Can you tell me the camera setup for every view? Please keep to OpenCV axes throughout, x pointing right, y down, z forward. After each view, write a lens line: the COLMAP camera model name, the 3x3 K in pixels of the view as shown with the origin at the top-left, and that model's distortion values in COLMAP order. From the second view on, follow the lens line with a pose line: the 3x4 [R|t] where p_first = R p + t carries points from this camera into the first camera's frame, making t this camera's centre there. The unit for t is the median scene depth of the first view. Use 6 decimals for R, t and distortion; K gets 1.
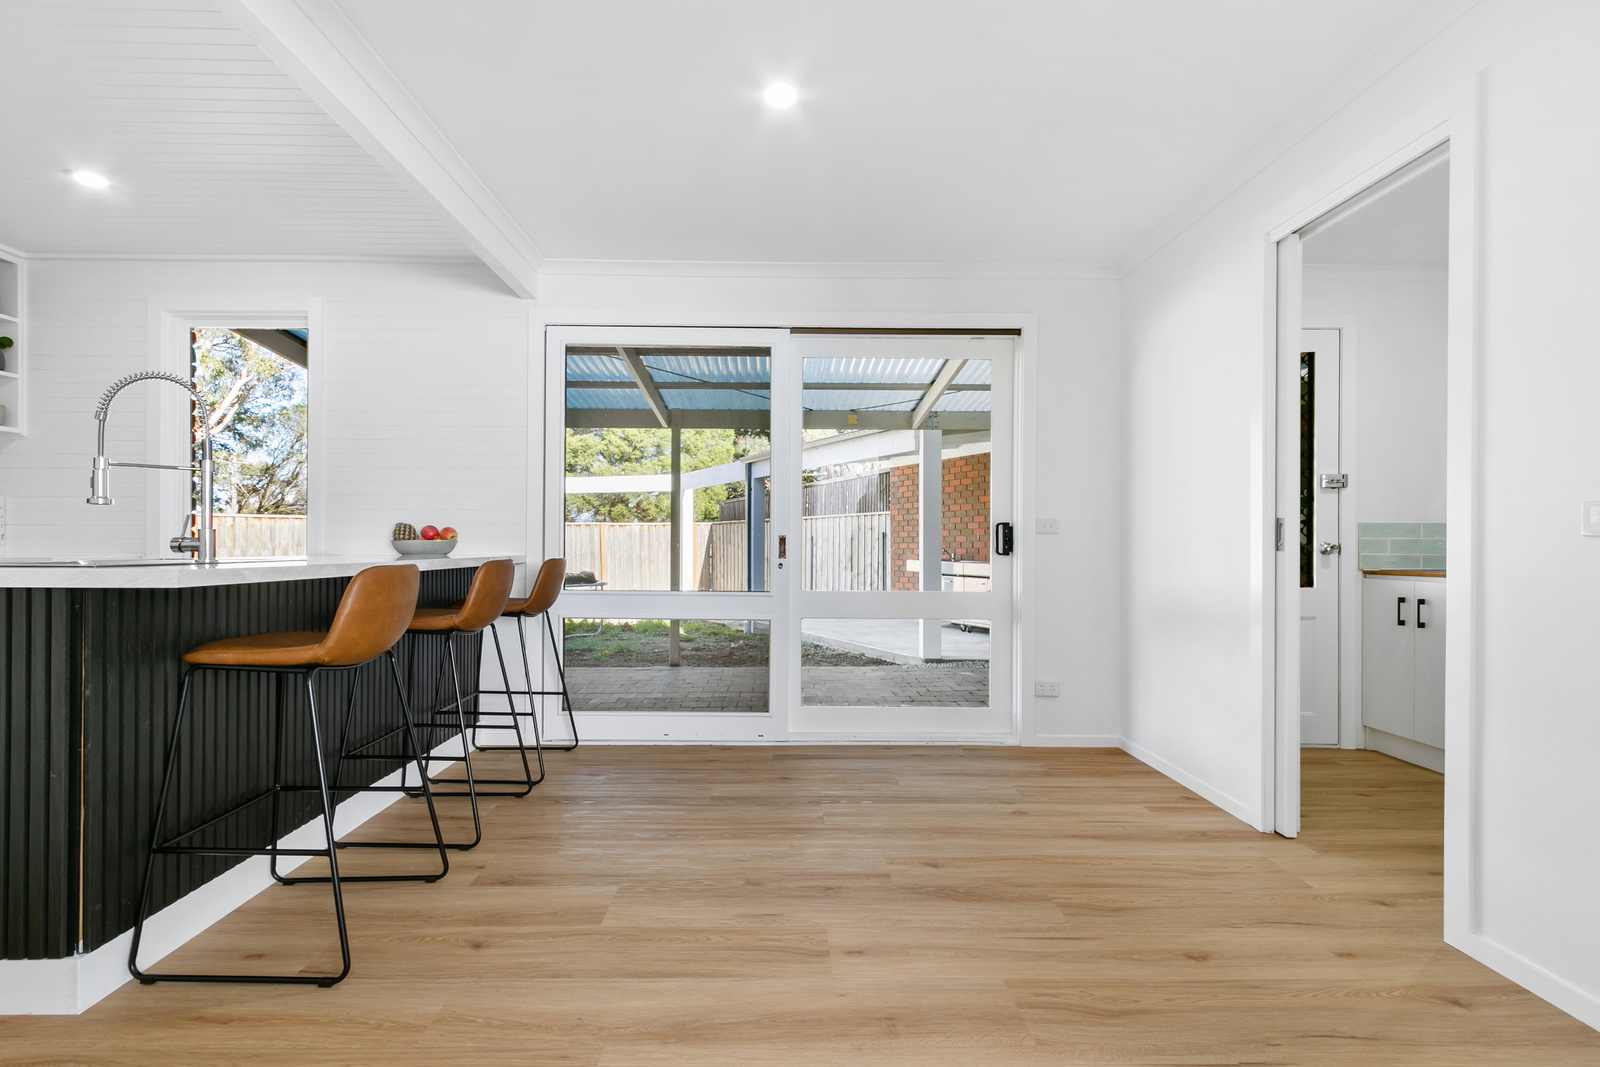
lens RADIAL K [[765.6, 0, 798.0], [0, 765.6, 539.9], [0, 0, 1]] dist [0.005170, 0.000516]
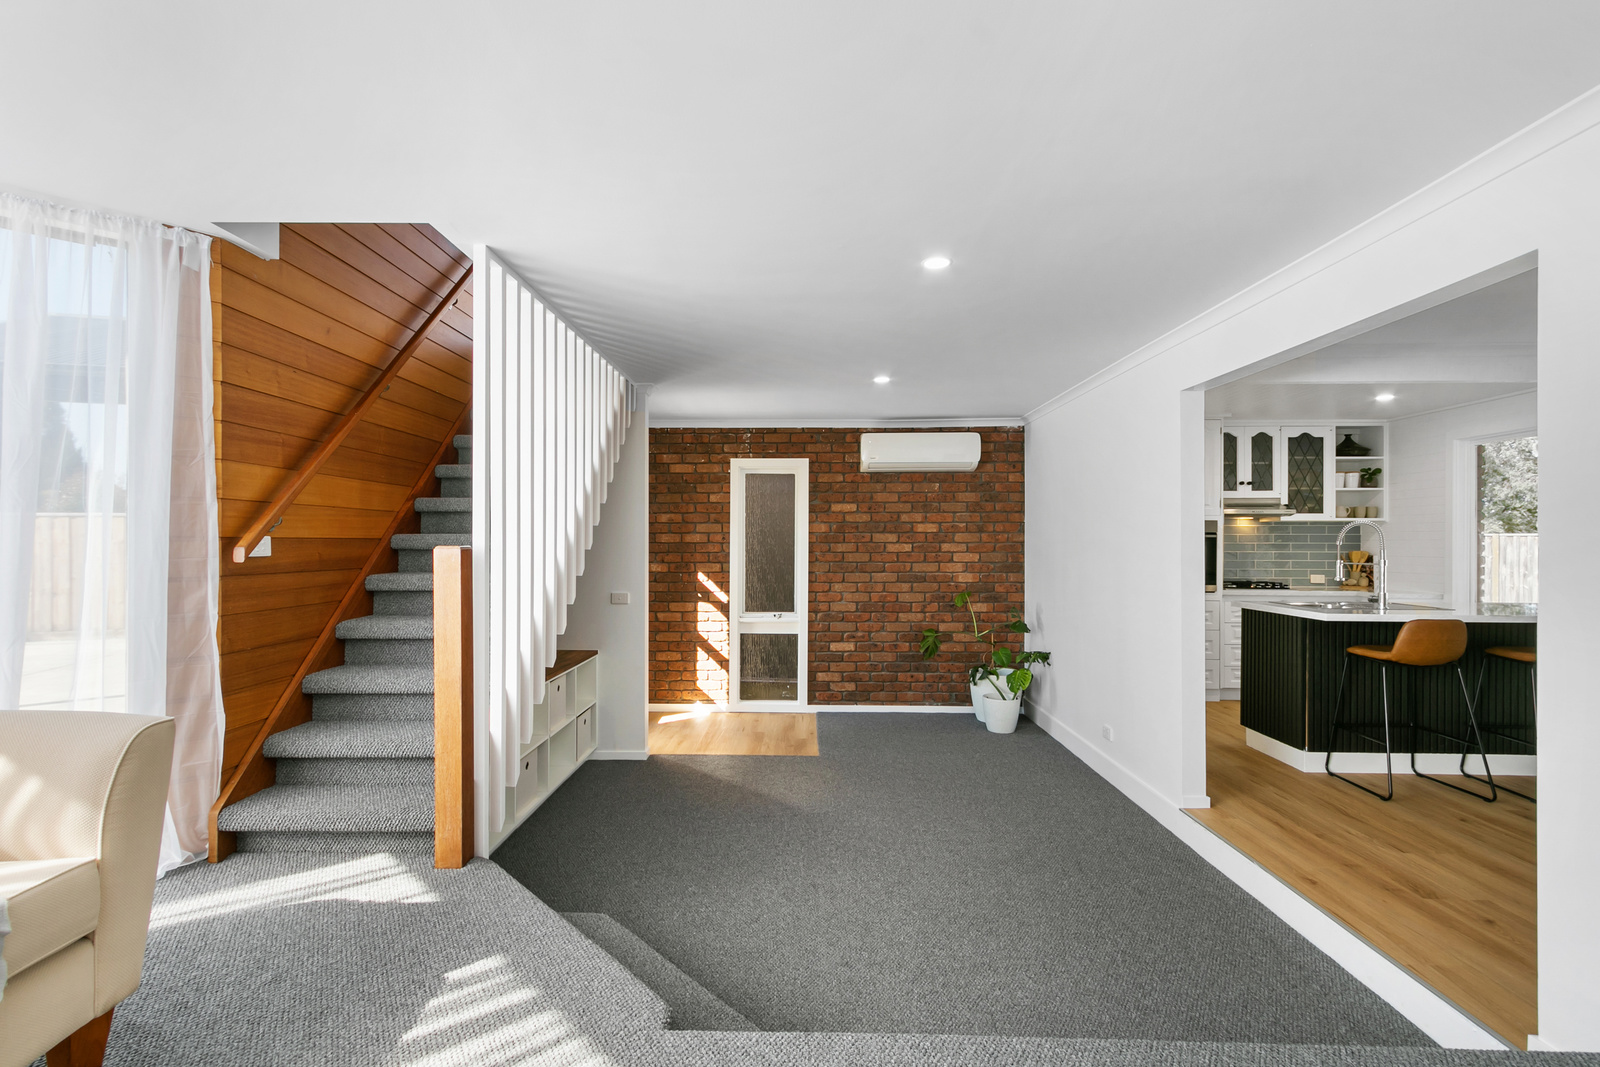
lens RADIAL K [[765.6, 0, 797.8], [0, 765.6, 540.6], [0, 0, 1]] dist [0.005170, 0.000516]
pose [[-0.019435, -0.005433, -0.999796, 1.621880], [0.002465, 0.999982, -0.005482, -0.177562], [0.999808, -0.002571, -0.019422, -0.664023]]
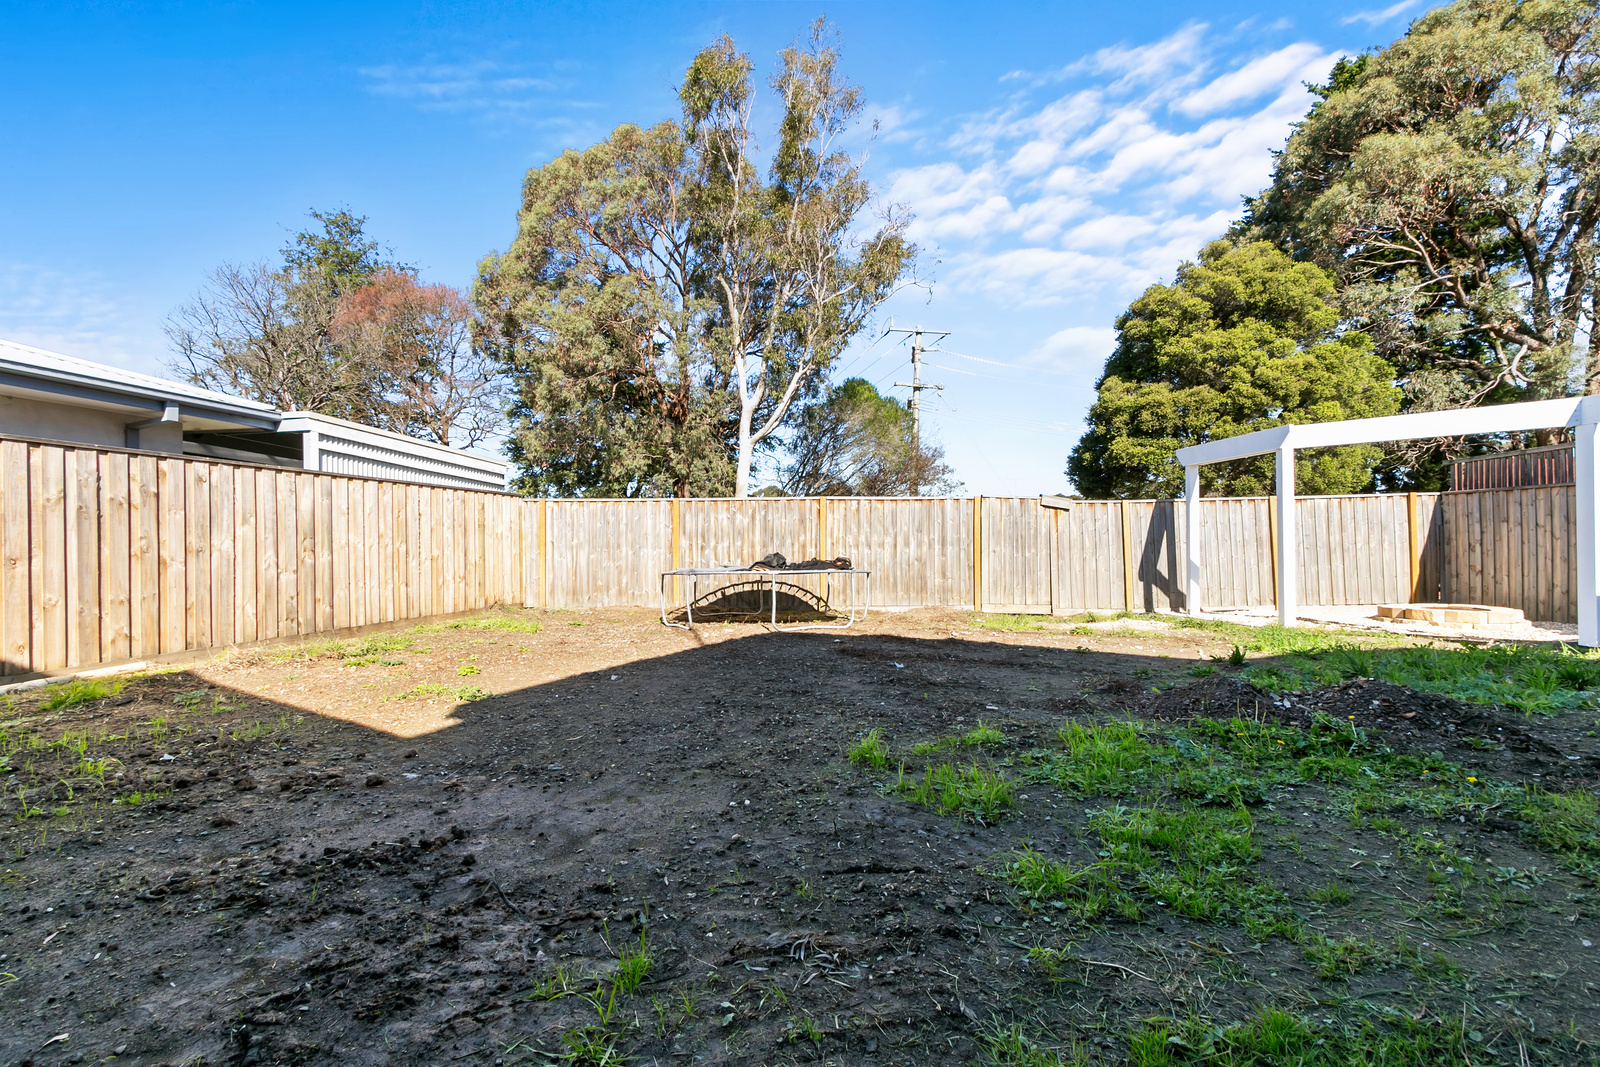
lens RADIAL K [[765.6, 0, 799.8], [0, 765.6, 530.6], [0, 0, 1]] dist [0.005170, 0.000516]
pose [[0.867463, -0.012395, -0.497347, -0.398188], [0.011085, 0.999923, -0.005586, 0.011887], [0.497378, -0.000667, 0.867534, 0.216182]]
